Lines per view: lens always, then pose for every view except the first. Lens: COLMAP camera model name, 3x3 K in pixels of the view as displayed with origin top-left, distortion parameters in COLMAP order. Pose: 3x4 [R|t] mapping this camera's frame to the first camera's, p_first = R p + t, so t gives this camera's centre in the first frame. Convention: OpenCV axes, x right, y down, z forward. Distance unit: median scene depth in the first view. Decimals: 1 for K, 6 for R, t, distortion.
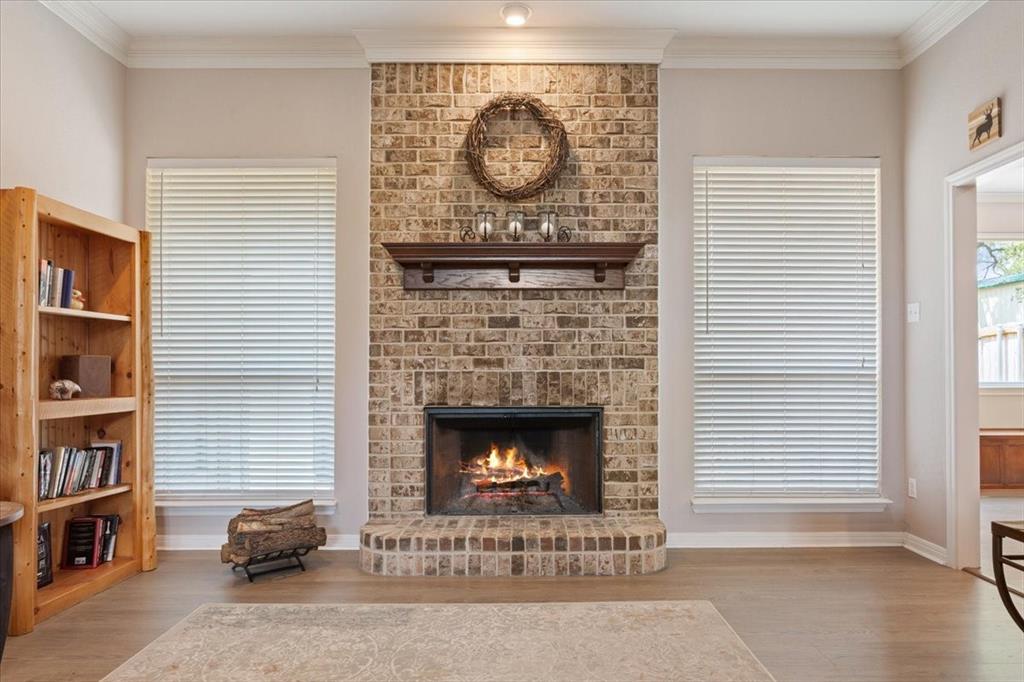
lens RADIAL K [[615.8, 0, 513.0], [0, 615.8, 361.1], [0, 0, 1]] dist [-0.005669, 0.003147]
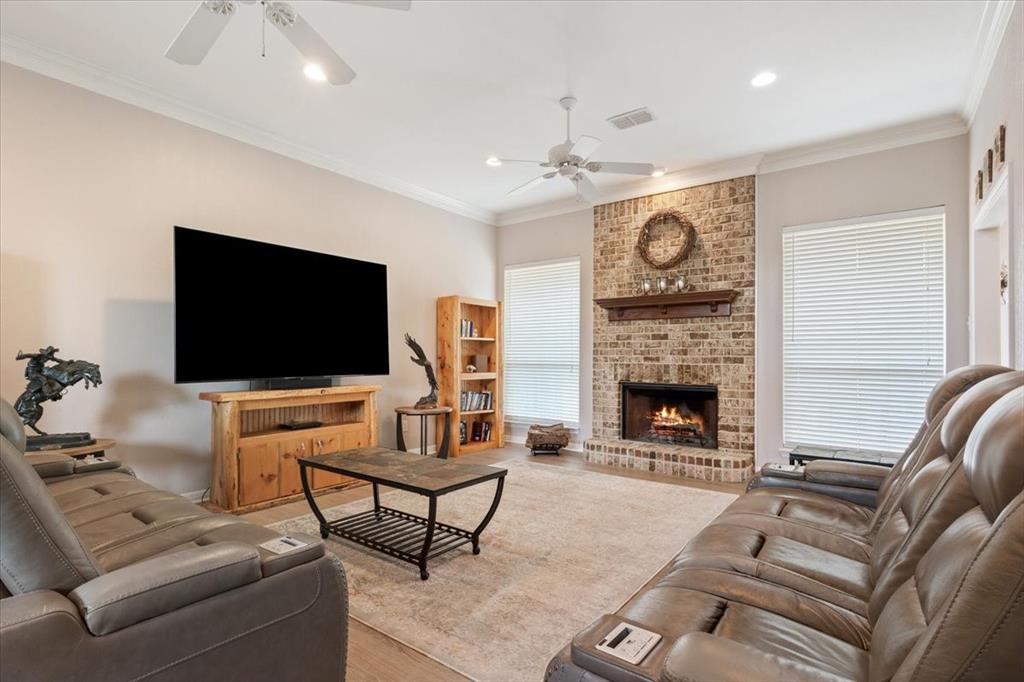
lens RADIAL K [[537.8, 0, 511.6], [0, 537.8, 344.0], [0, 0, 1]] dist [0.004532, 0.000161]
pose [[0.787168, -0.006822, -0.616701, 0.622631], [0.005172, 0.999977, -0.004460, -0.037256], [0.616717, 0.000321, 0.787185, -0.519141]]
